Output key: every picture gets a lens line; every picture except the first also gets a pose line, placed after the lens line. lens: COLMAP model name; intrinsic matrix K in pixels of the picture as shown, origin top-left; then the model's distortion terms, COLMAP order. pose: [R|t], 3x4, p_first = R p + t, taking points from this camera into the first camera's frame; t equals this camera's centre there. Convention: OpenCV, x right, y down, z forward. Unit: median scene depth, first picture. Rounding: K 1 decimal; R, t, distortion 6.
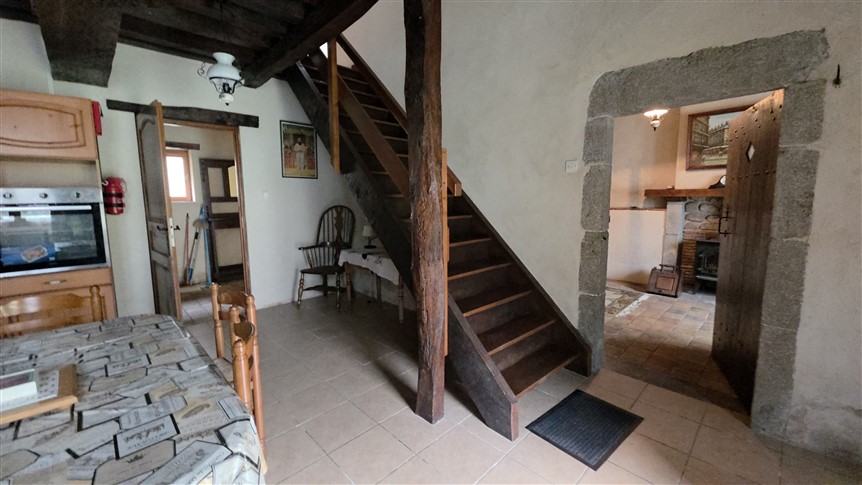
lens RADIAL K [[341.5, 0, 431.7], [0, 341.5, 239.9], [0, 0, 1]] dist [0.001239, 0.000068]
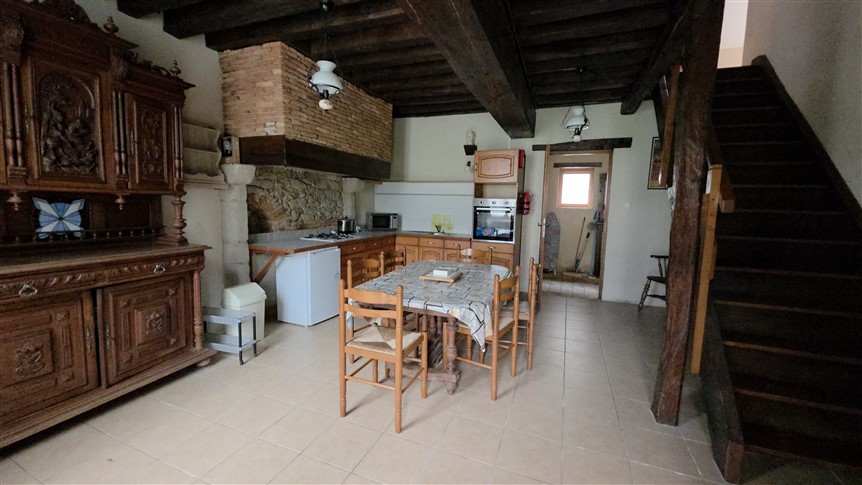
lens RADIAL K [[341.5, 0, 430.6], [0, 341.5, 238.0], [0, 0, 1]] dist [0.001239, 0.000068]
pose [[0.405663, 0.114255, -0.906853, 0.307739], [-0.137828, 0.988458, 0.062882, -0.002512], [0.903571, 0.099481, 0.416729, -0.068822]]
